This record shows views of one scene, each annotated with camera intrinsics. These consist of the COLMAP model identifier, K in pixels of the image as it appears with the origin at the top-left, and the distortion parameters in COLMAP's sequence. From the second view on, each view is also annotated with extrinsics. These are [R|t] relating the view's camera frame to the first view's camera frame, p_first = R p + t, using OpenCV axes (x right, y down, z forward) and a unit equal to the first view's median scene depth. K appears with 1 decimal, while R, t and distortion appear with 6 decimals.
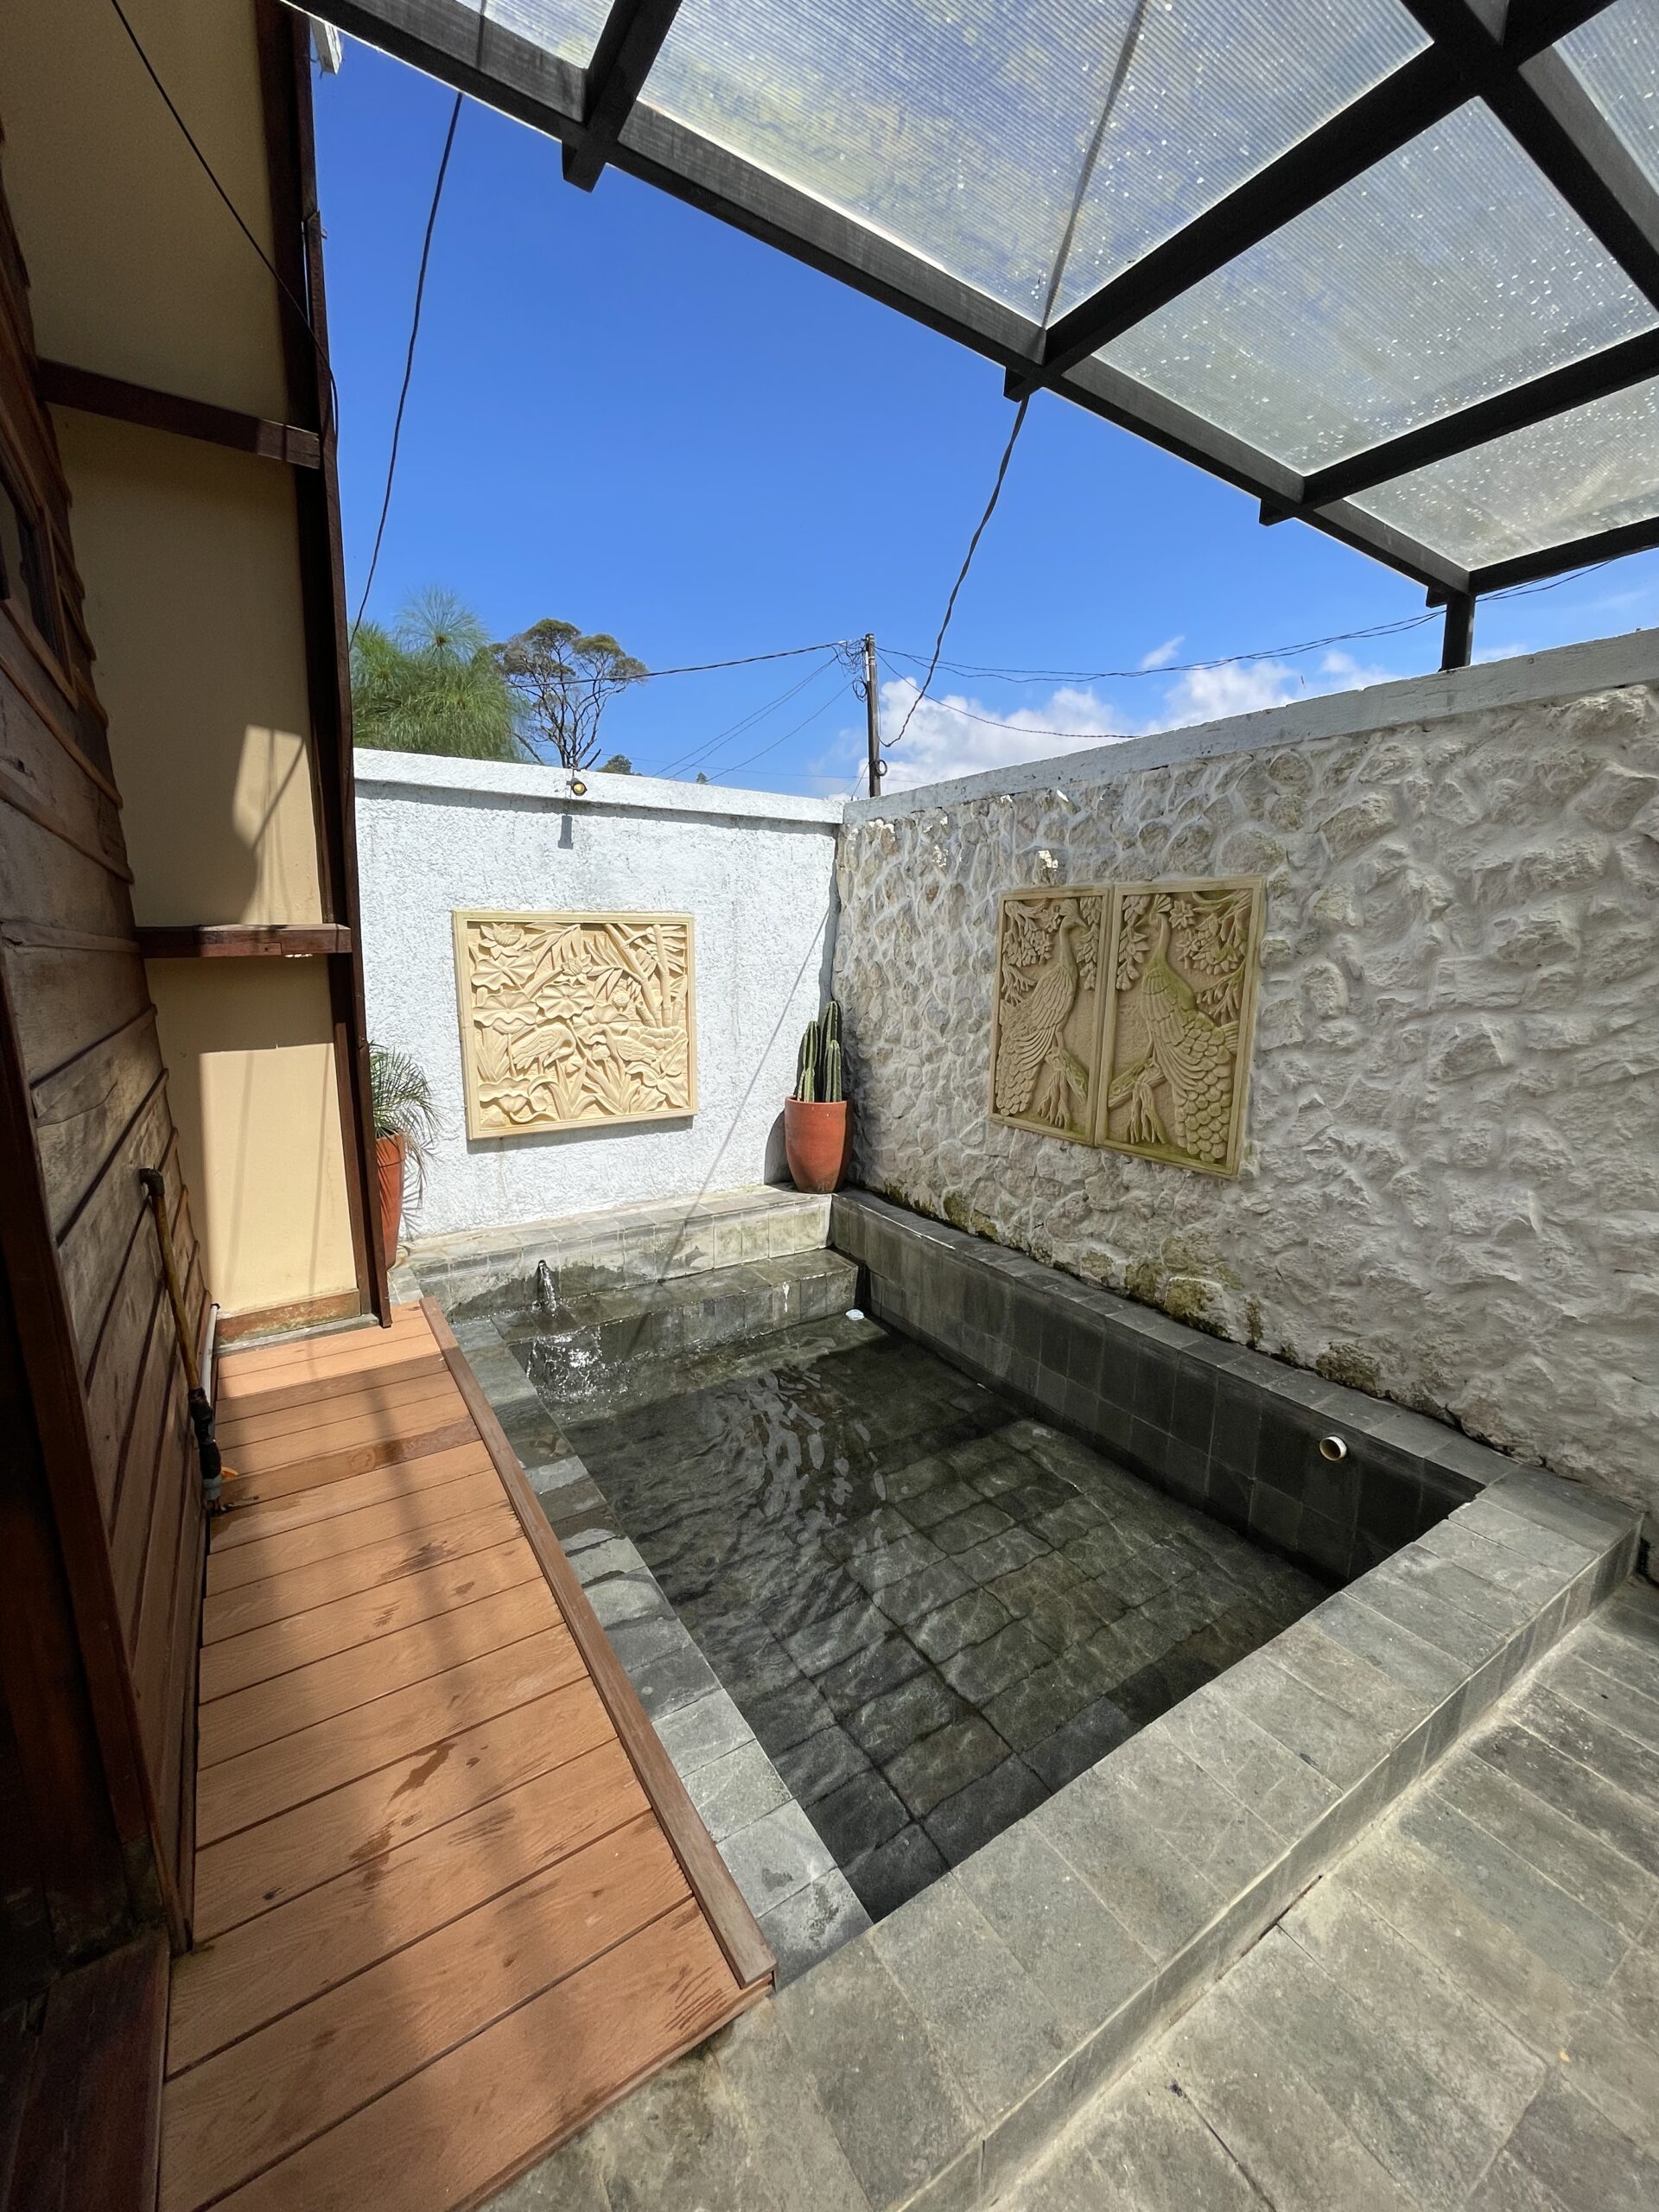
lens RADIAL K [[887.5, 0, 832.3], [0, 887.5, 1098.9], [0, 0, 1]] dist [-0.005571, 0.000257]
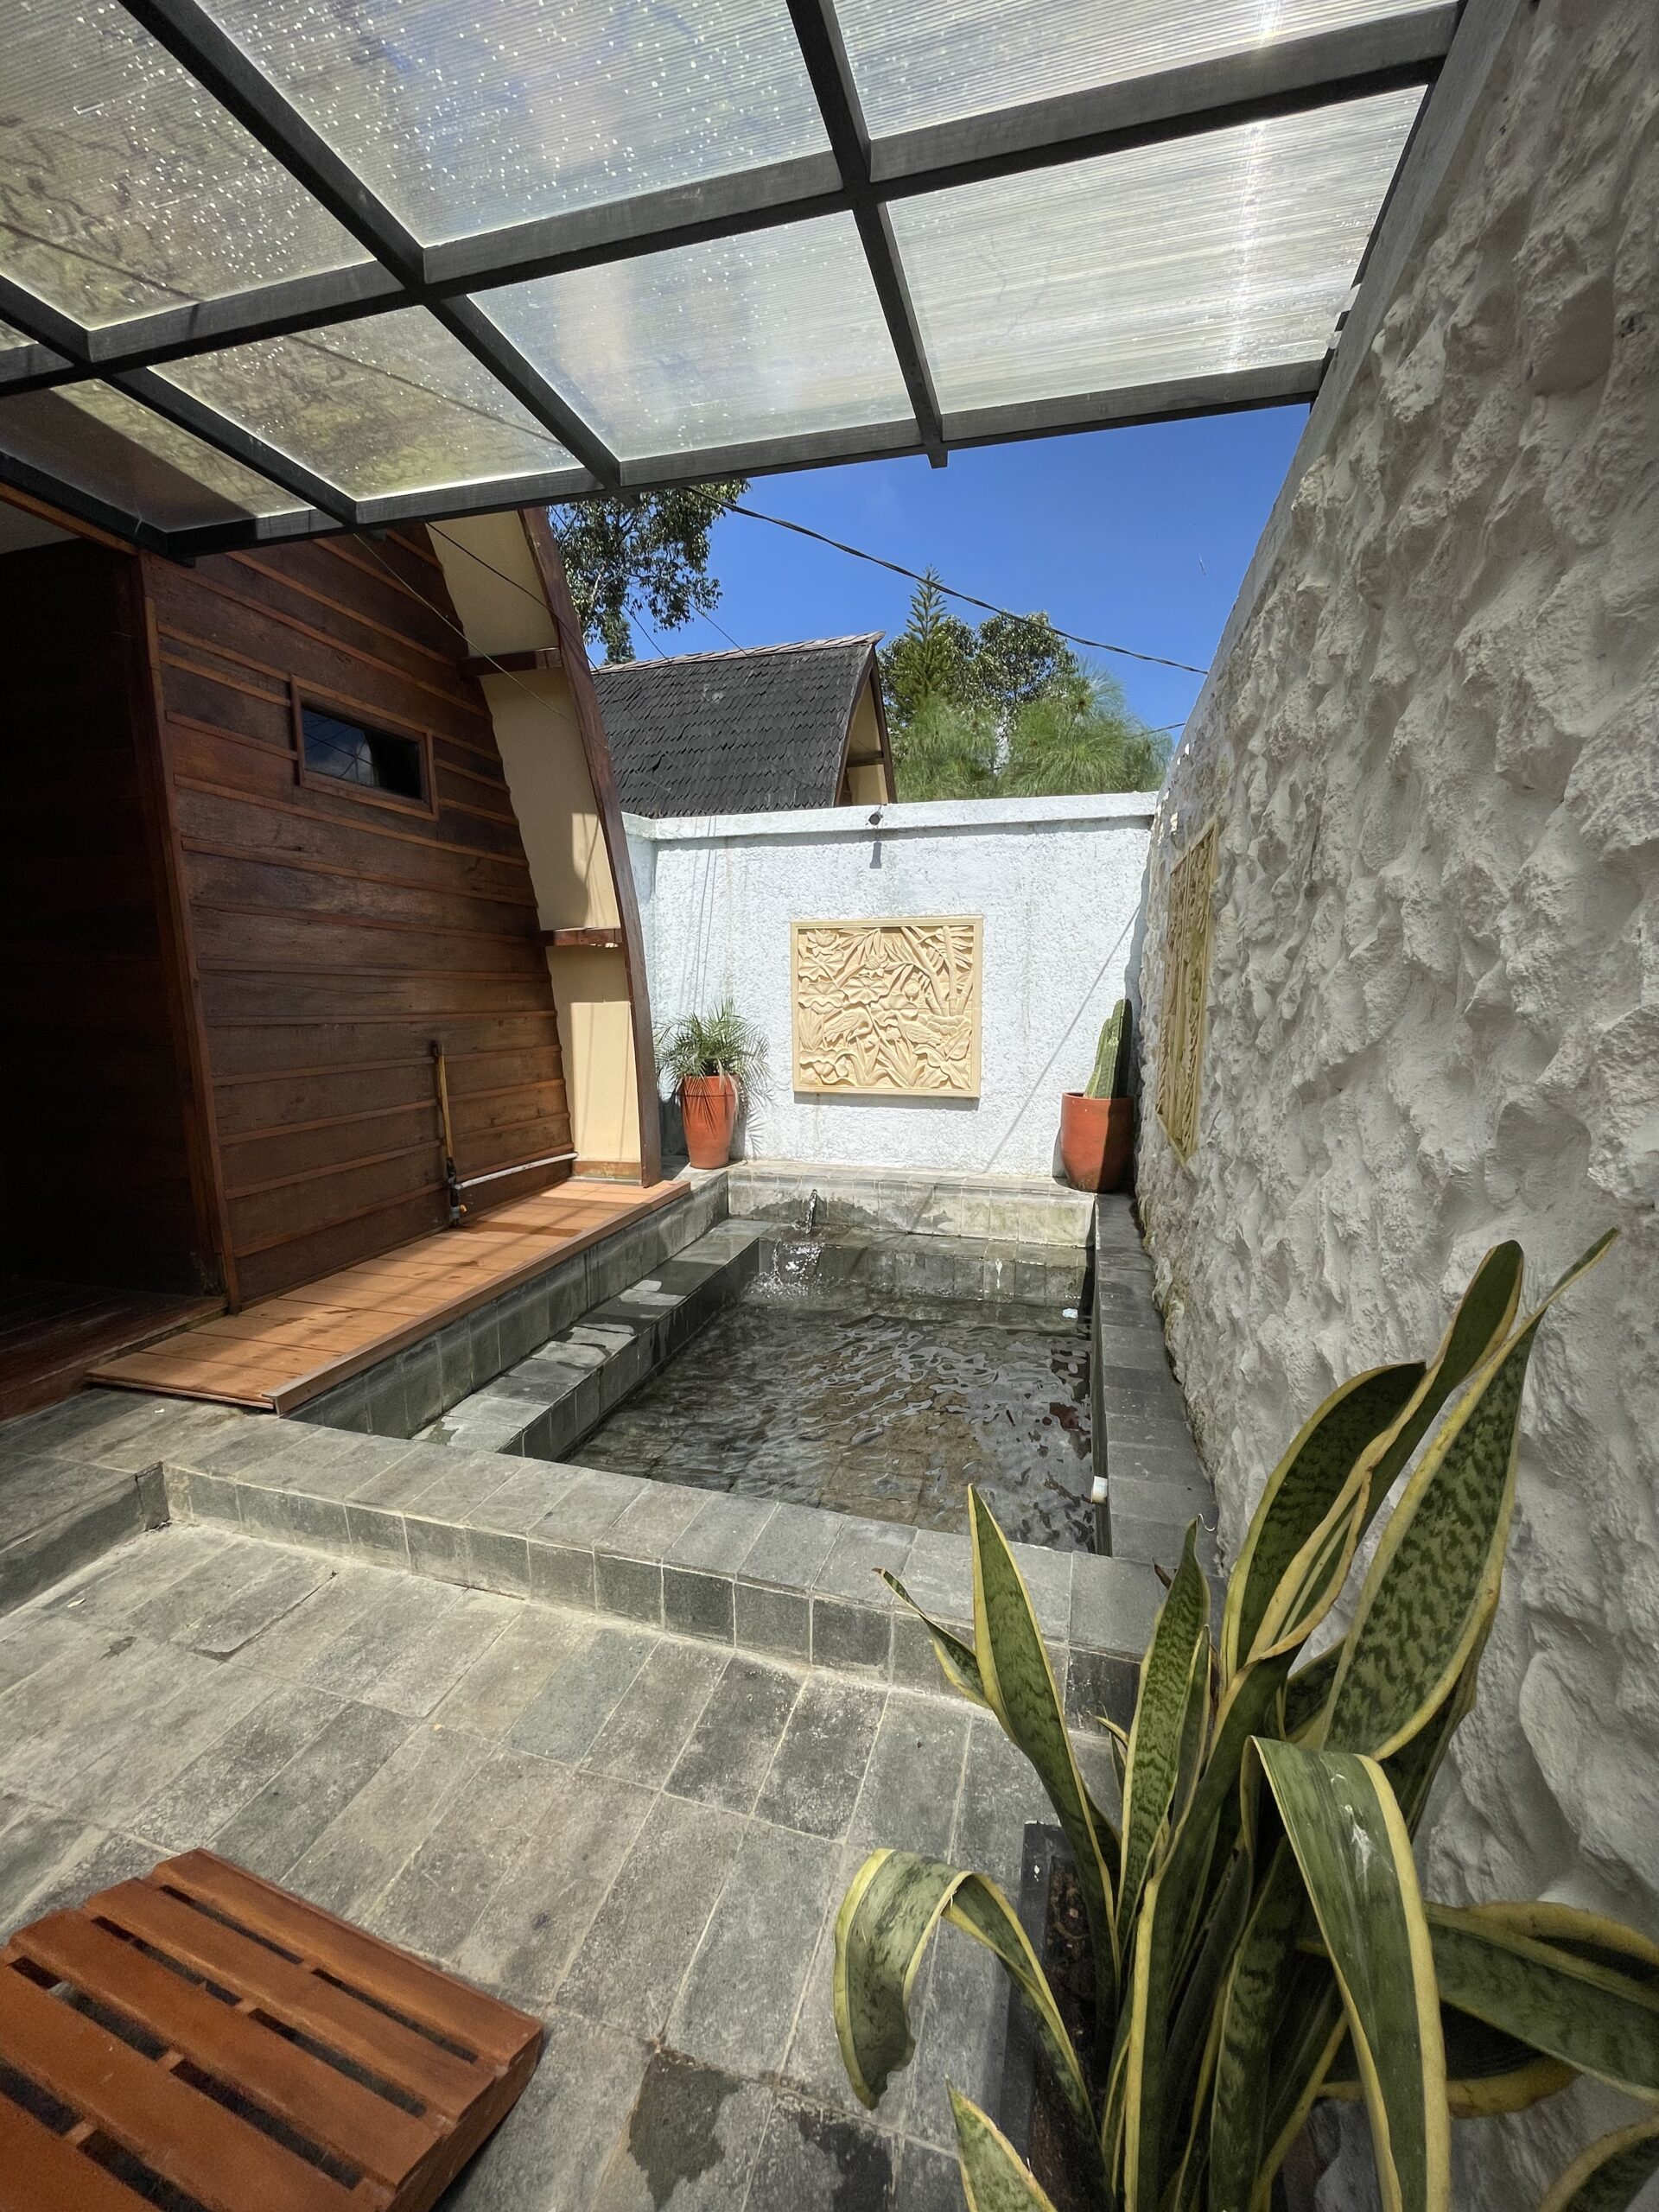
lens RADIAL K [[887.5, 0, 832.3], [0, 887.5, 1098.9], [0, 0, 1]] dist [-0.005571, 0.000257]
pose [[0.659080, 0.089511, -0.746727, 0.610526], [-0.124862, 0.992136, 0.008723, 0.036262], [0.741635, 0.087489, 0.665073, 0.148768]]
